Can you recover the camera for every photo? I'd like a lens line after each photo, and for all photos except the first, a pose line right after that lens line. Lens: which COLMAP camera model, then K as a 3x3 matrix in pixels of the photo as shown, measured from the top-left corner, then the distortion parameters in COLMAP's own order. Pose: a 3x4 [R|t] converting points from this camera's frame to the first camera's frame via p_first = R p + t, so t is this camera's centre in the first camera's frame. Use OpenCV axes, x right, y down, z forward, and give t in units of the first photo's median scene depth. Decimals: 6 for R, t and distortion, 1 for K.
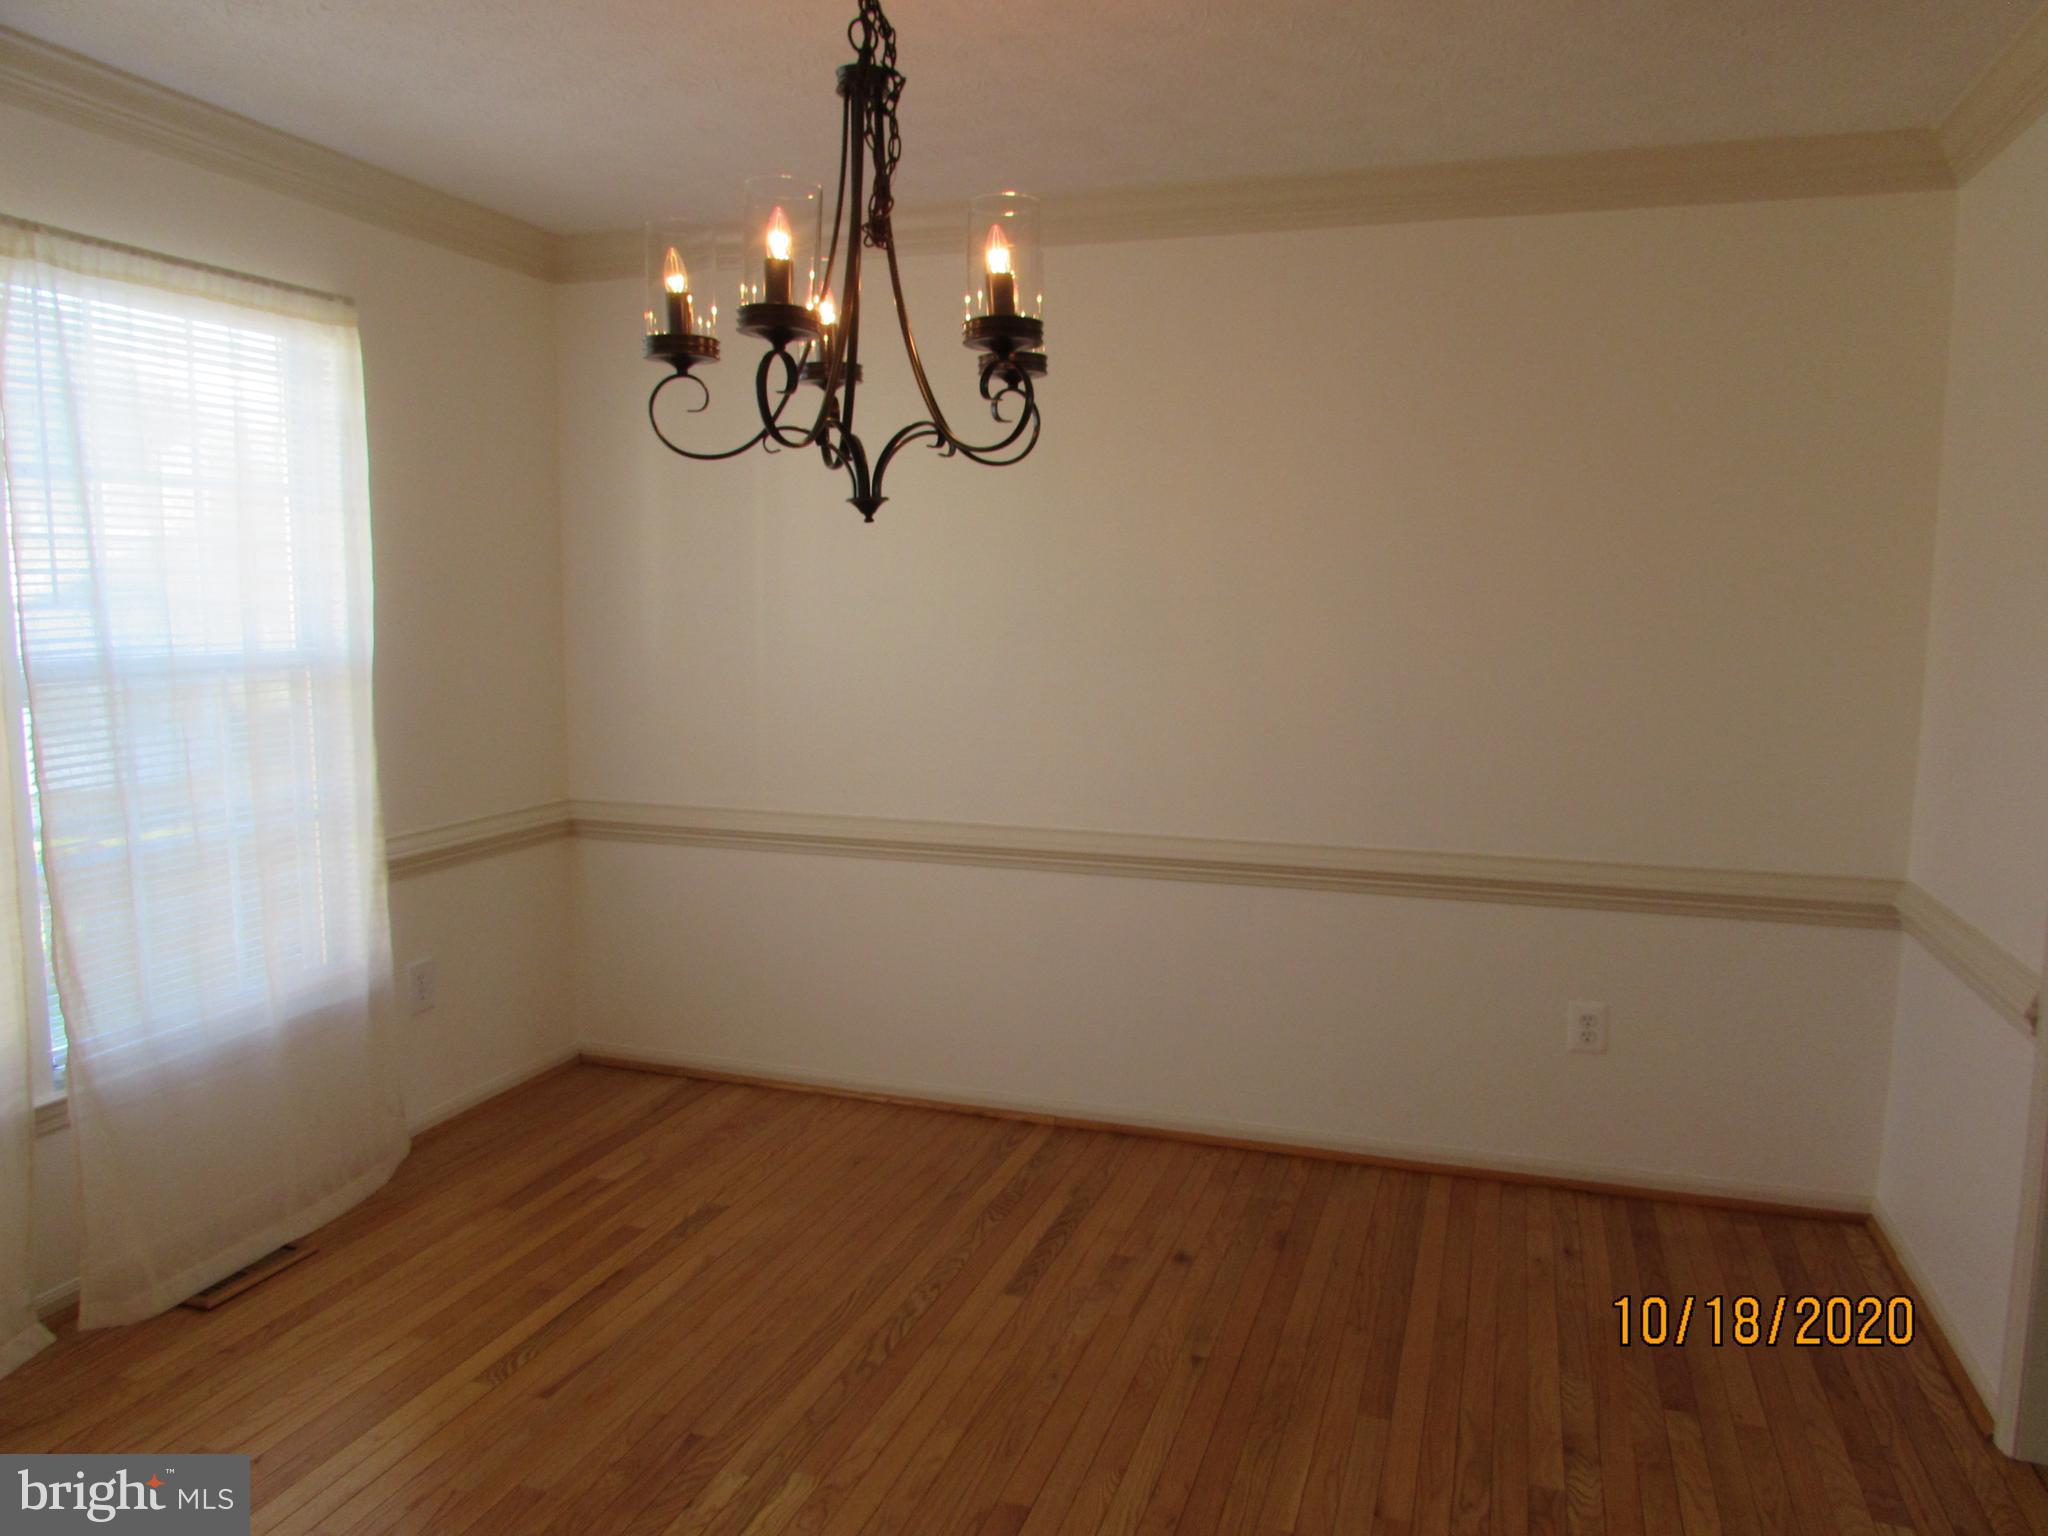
lens RADIAL K [[1468.3, 0, 1036.2], [0, 1468.3, 775.3], [0, 0, 1]] dist [-0.029736, 0.014615]
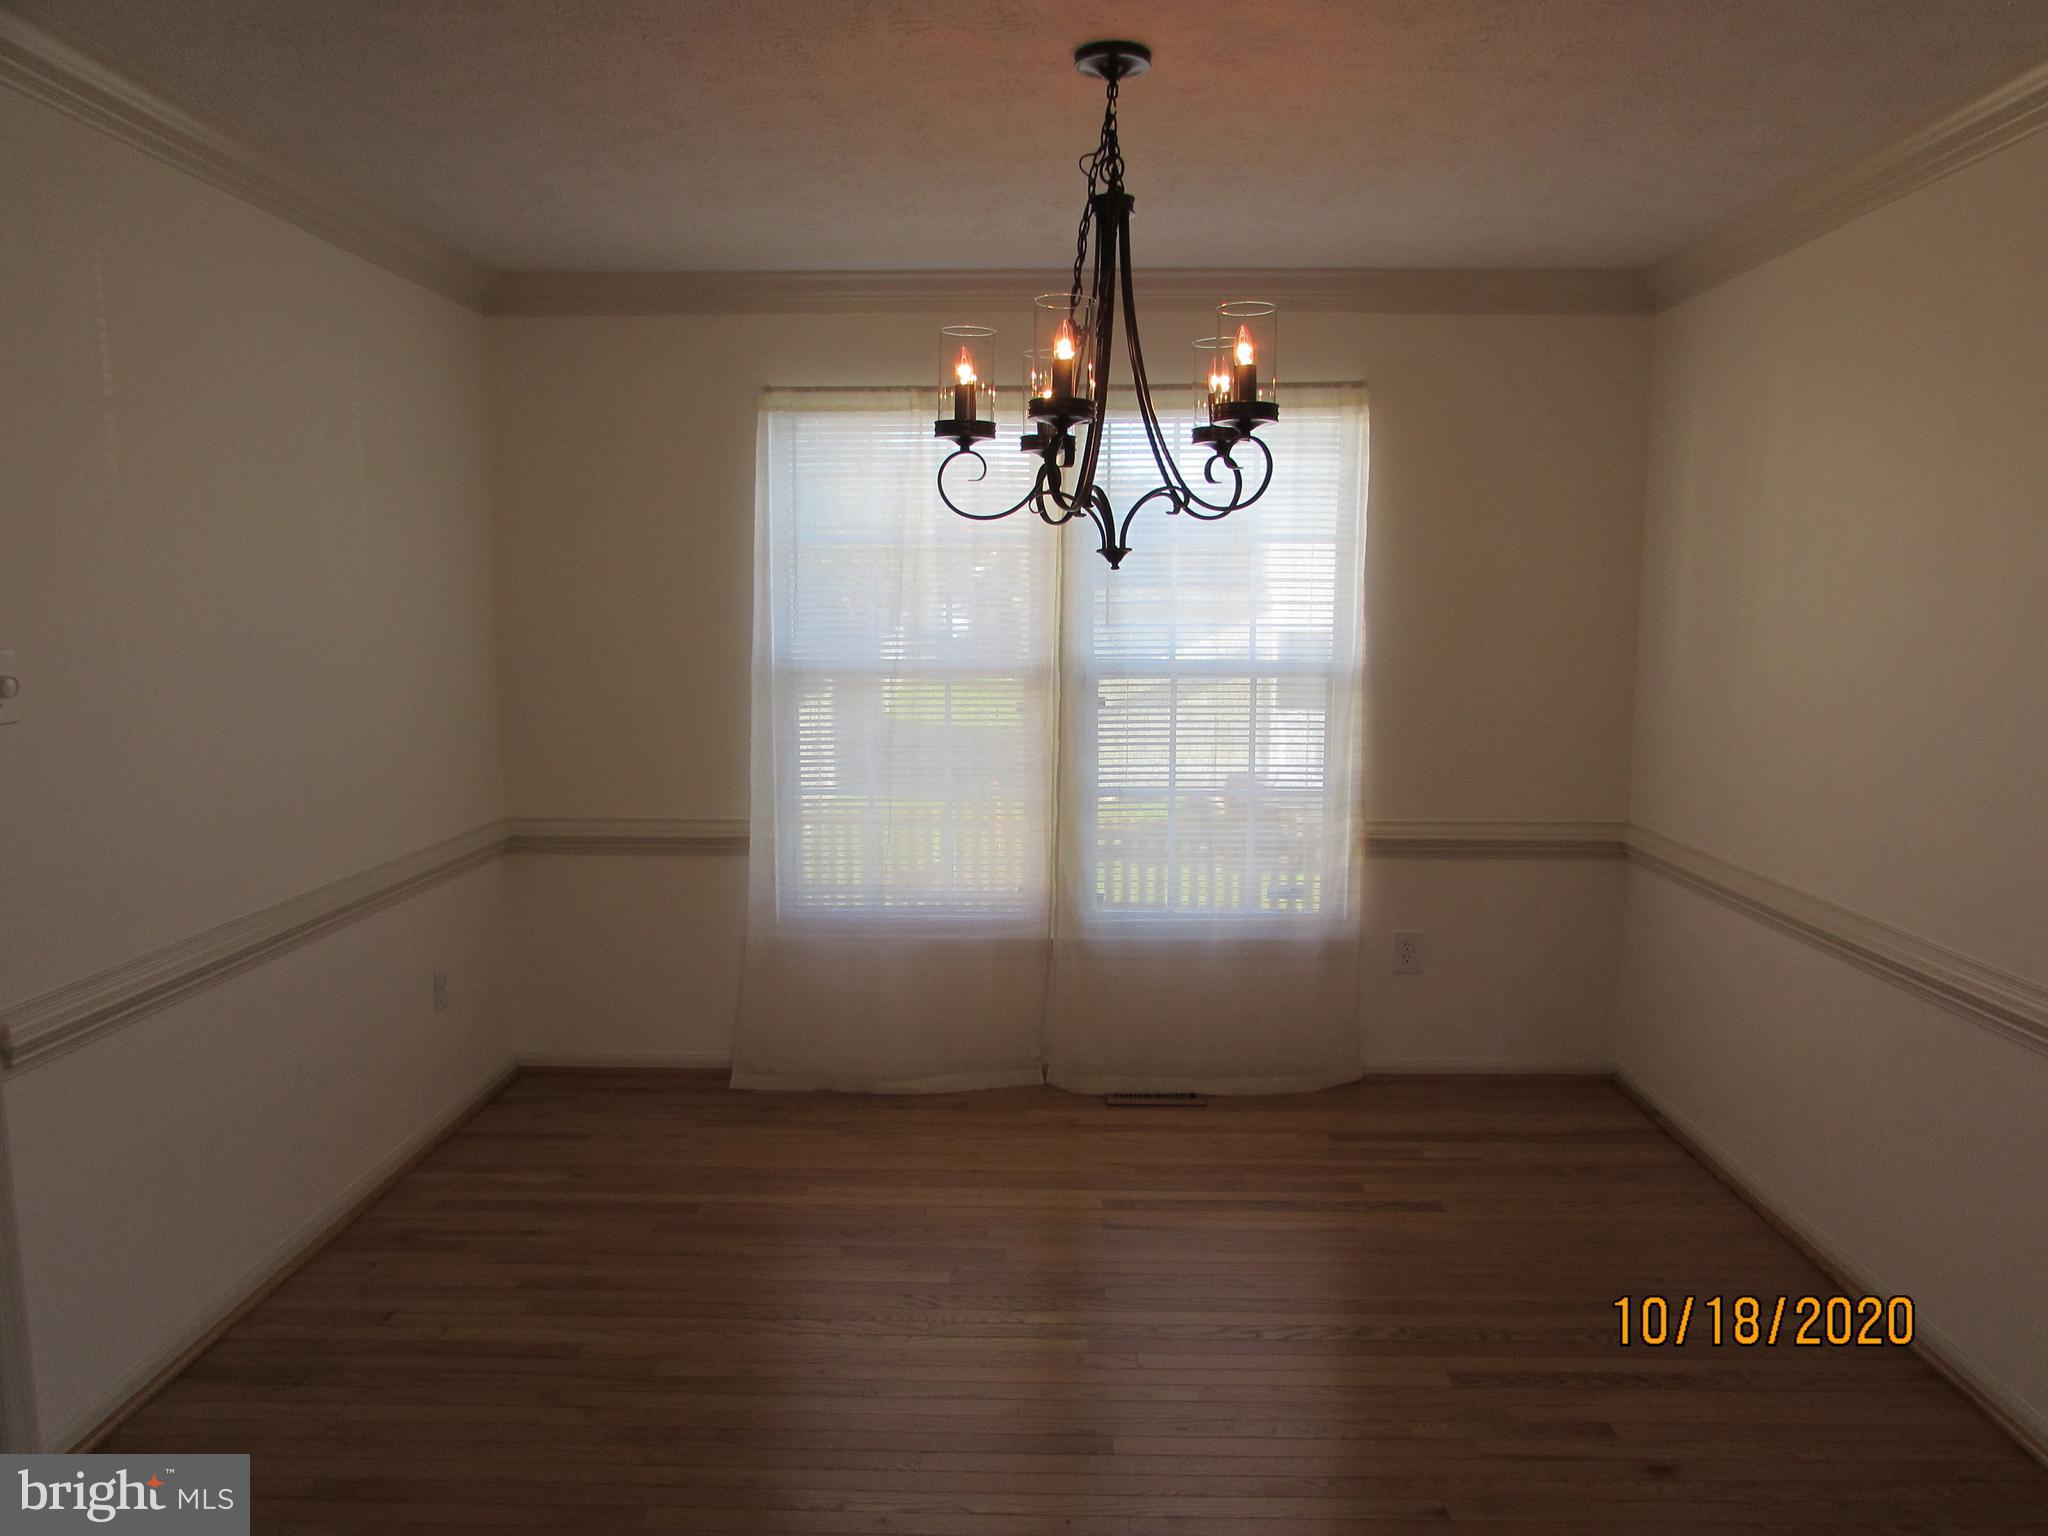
lens RADIAL K [[1468.3, 0, 1036.2], [0, 1468.3, 775.3], [0, 0, 1]] dist [-0.029736, 0.014615]
pose [[0.299735, 0.114981, -0.947068, 0.674315], [-0.123332, 0.989051, 0.081045, -0.063044], [0.946017, 0.092512, 0.310634, 0.384542]]
